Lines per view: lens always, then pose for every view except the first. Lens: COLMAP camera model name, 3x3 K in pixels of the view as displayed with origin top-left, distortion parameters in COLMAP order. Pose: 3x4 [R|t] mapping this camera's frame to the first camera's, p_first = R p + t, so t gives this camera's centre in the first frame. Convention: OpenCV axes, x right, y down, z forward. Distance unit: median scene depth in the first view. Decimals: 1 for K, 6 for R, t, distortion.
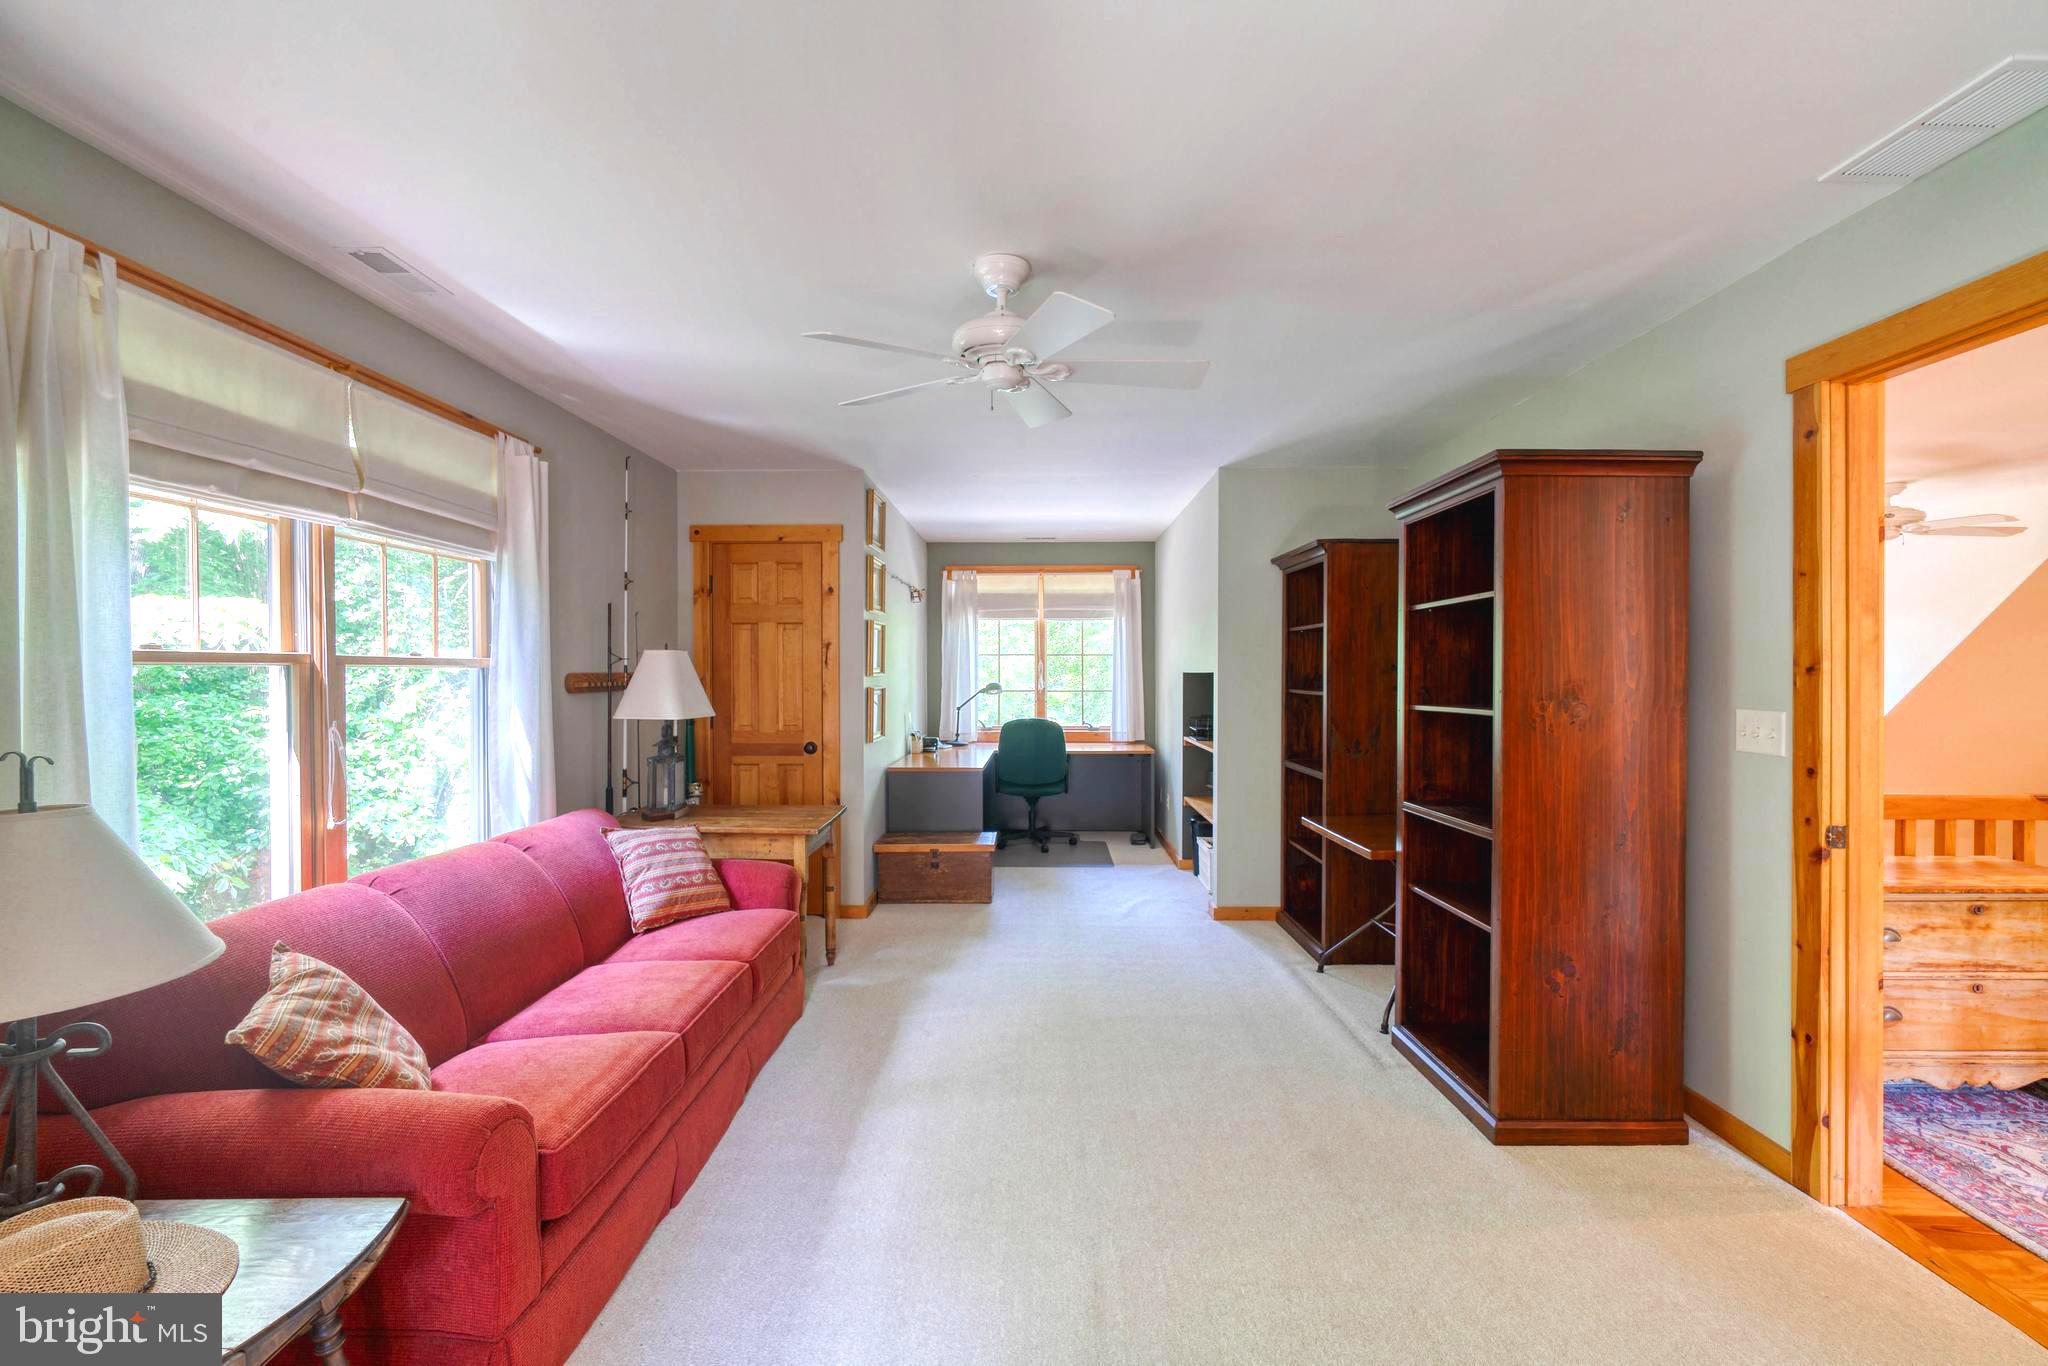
lens RADIAL K [[882.7, 0, 1024.0], [0, 882.7, 683.0], [0, 0, 1]] dist [-0.006734, 0.000267]
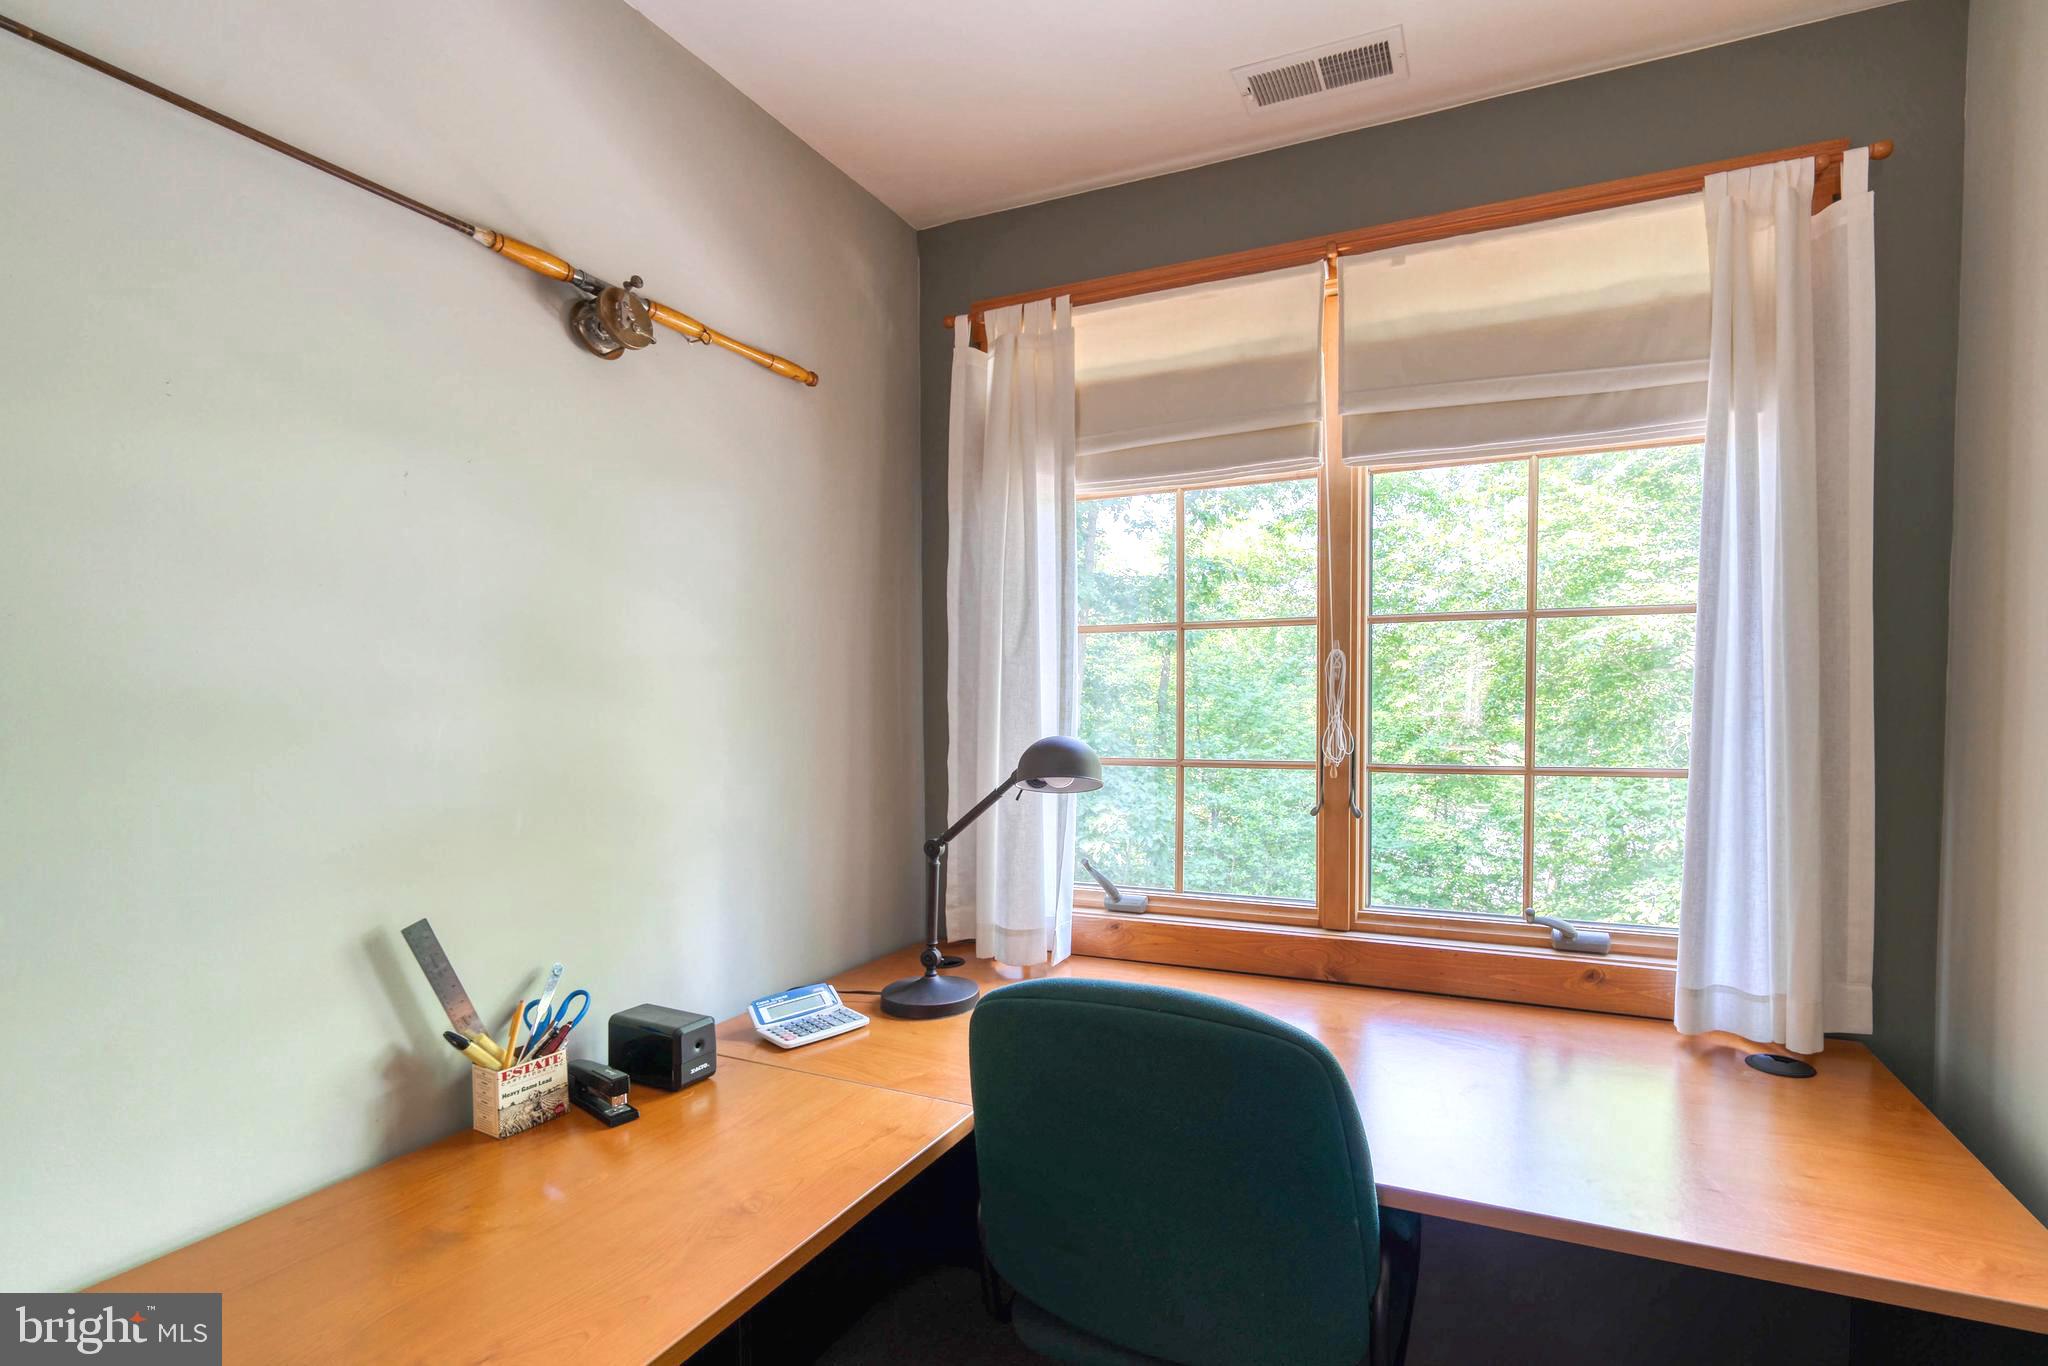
lens RADIAL K [[940.8, 0, 1024.0], [0, 940.8, 683.0], [0, 0, 1]] dist [-0.001719, -0.000058]
pose [[0.887081, -0.005328, -0.461584, 0.061771], [-0.002037, 0.999878, -0.015457, -0.008289], [0.461610, 0.014652, 0.886962, 0.740989]]
